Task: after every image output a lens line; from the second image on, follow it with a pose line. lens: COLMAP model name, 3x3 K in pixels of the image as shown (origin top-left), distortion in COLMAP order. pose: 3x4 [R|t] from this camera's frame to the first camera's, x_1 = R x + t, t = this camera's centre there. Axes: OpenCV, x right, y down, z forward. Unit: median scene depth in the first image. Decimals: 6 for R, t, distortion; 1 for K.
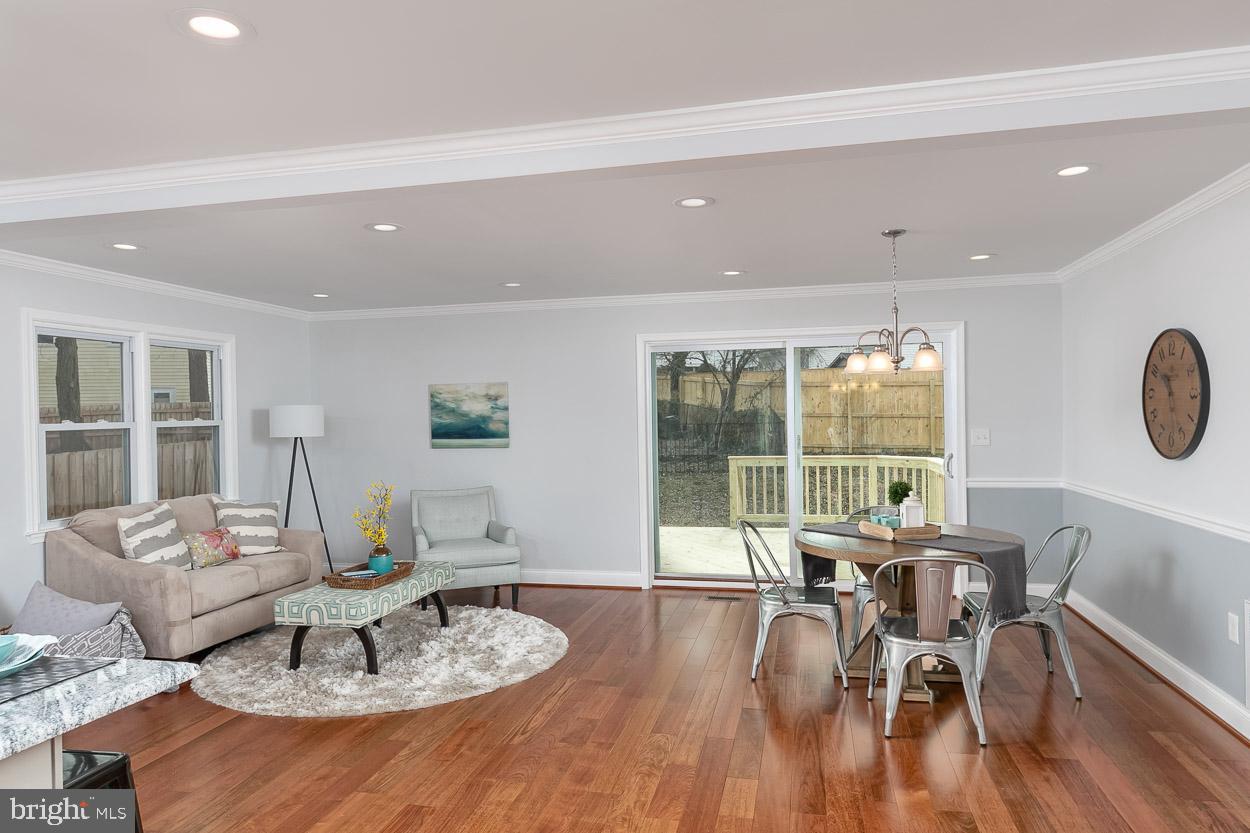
lens RADIAL K [[805.9, 0, 618.4], [0, 805.9, 417.3], [0, 0, 1]] dist [0.000286, 0.001496]
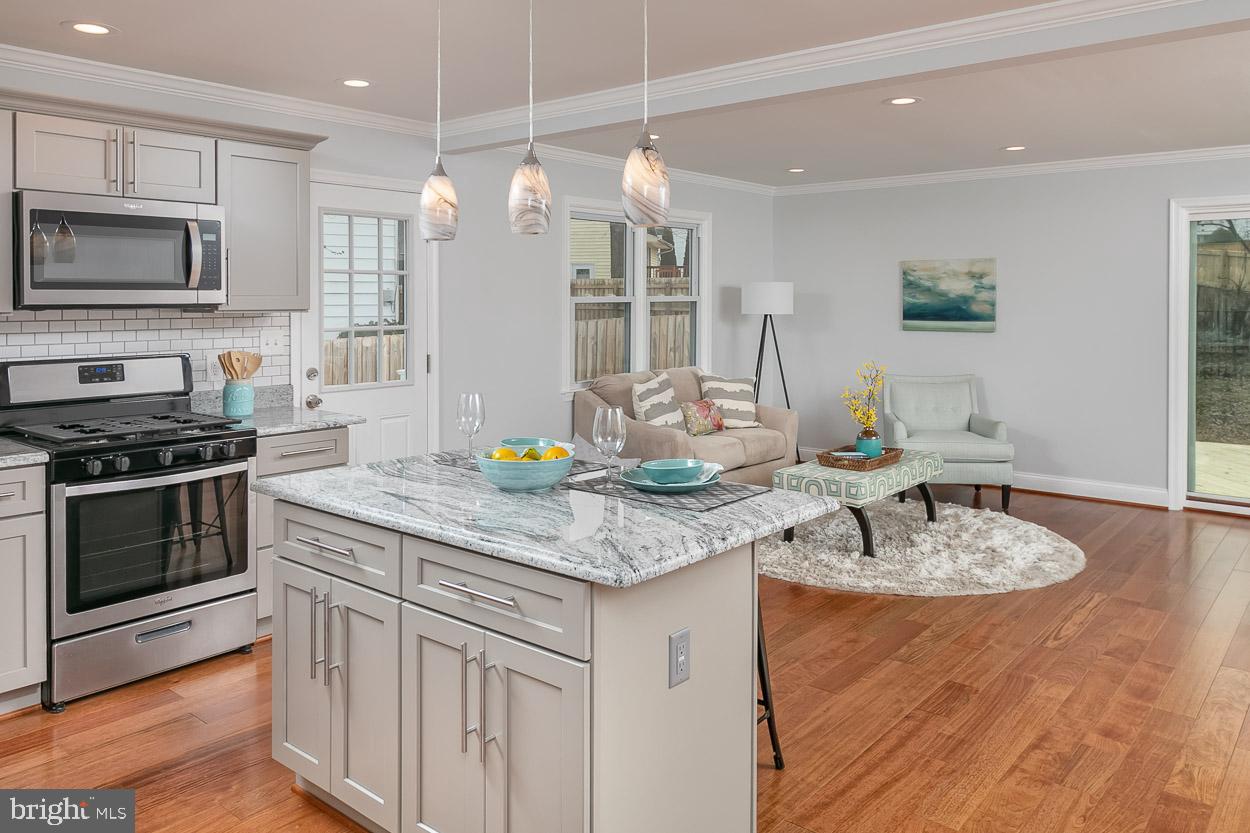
lens RADIAL K [[922.9, 0, 601.7], [0, 922.9, 310.7], [0, 0, 1]] dist [-0.003181, 0.002139]
pose [[0.888093, 0.023005, -0.459088, -0.063717], [-0.016339, 0.999696, 0.018488, 0.002666], [0.459374, -0.008918, 0.888198, -0.108178]]
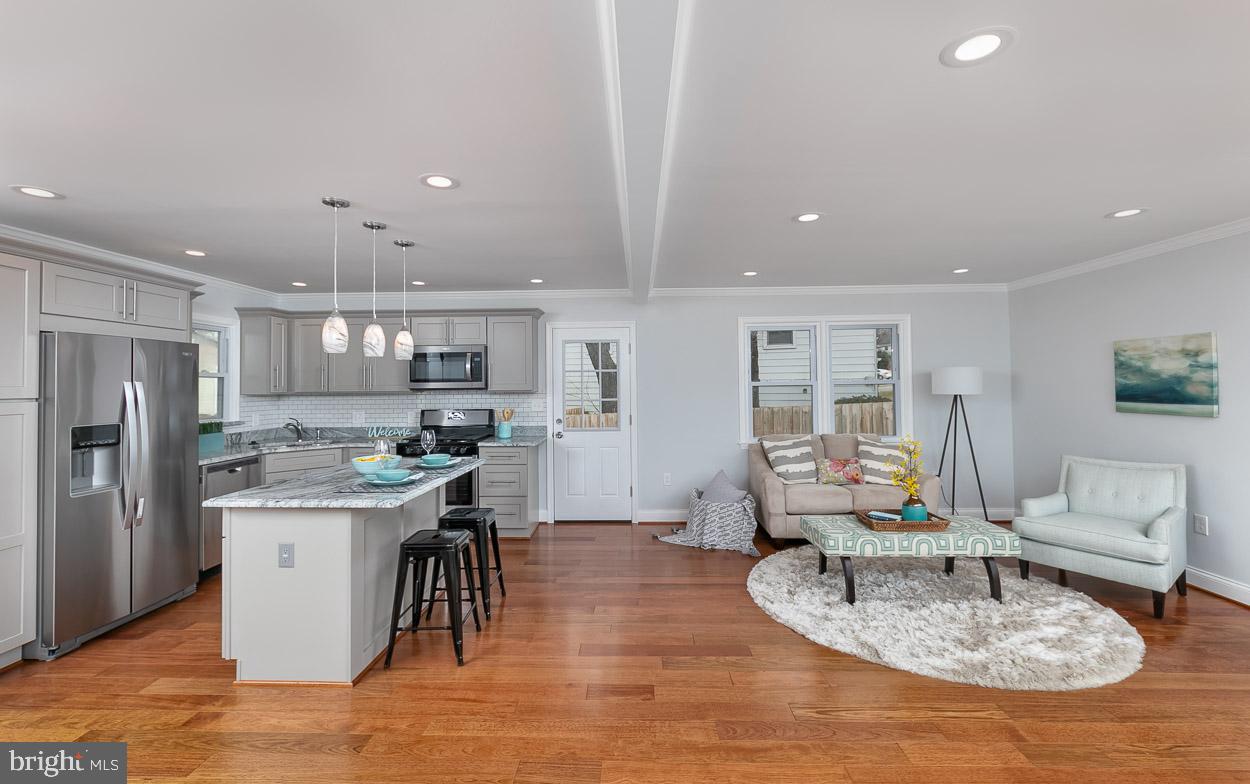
lens RADIAL K [[524.2, 0, 621.3], [0, 524.2, 374.5], [0, 0, 1]] dist [-0.002589, -0.001068]
pose [[0.193496, -0.003184, -0.981096, 0.276881], [0.003203, 0.999991, -0.002614, -0.004294], [0.981096, -0.002636, 0.193505, 0.403119]]
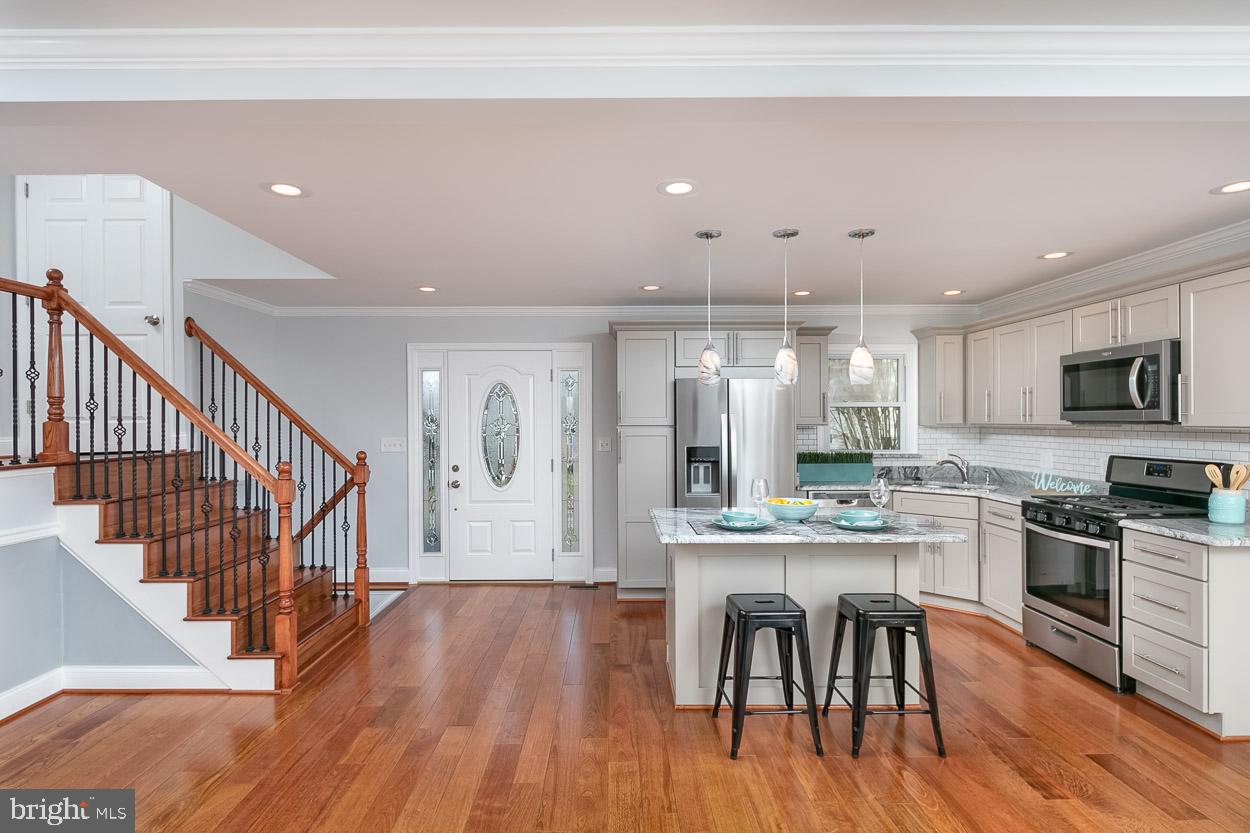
lens RADIAL K [[619.7, 0, 608.3], [0, 619.7, 418.3], [0, 0, 1]] dist [-0.014554, -0.000233]
pose [[-0.975044, 0.024795, -0.220624, -0.017482], [0.024621, 0.999691, 0.003539, -0.001426], [0.220644, -0.001982, -0.975352, 0.756781]]
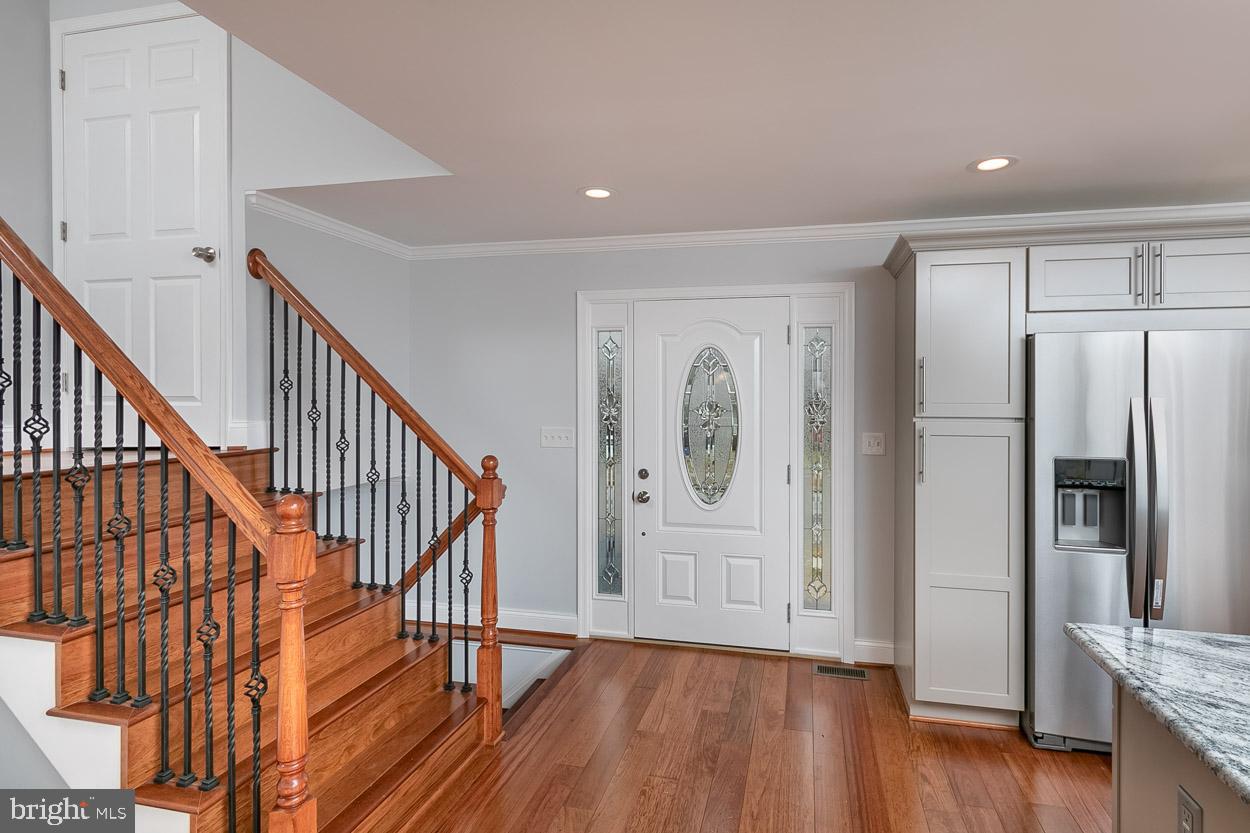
lens RADIAL K [[613.0, 0, 662.4], [0, 613.0, 400.4], [0, 0, 1]] dist [-0.000008, -0.001147]
pose [[-0.999815, 0.017948, 0.006846, -0.021766], [0.018009, 0.999797, 0.009023, -0.009094], [-0.006683, 0.009144, -0.999936, 0.409826]]
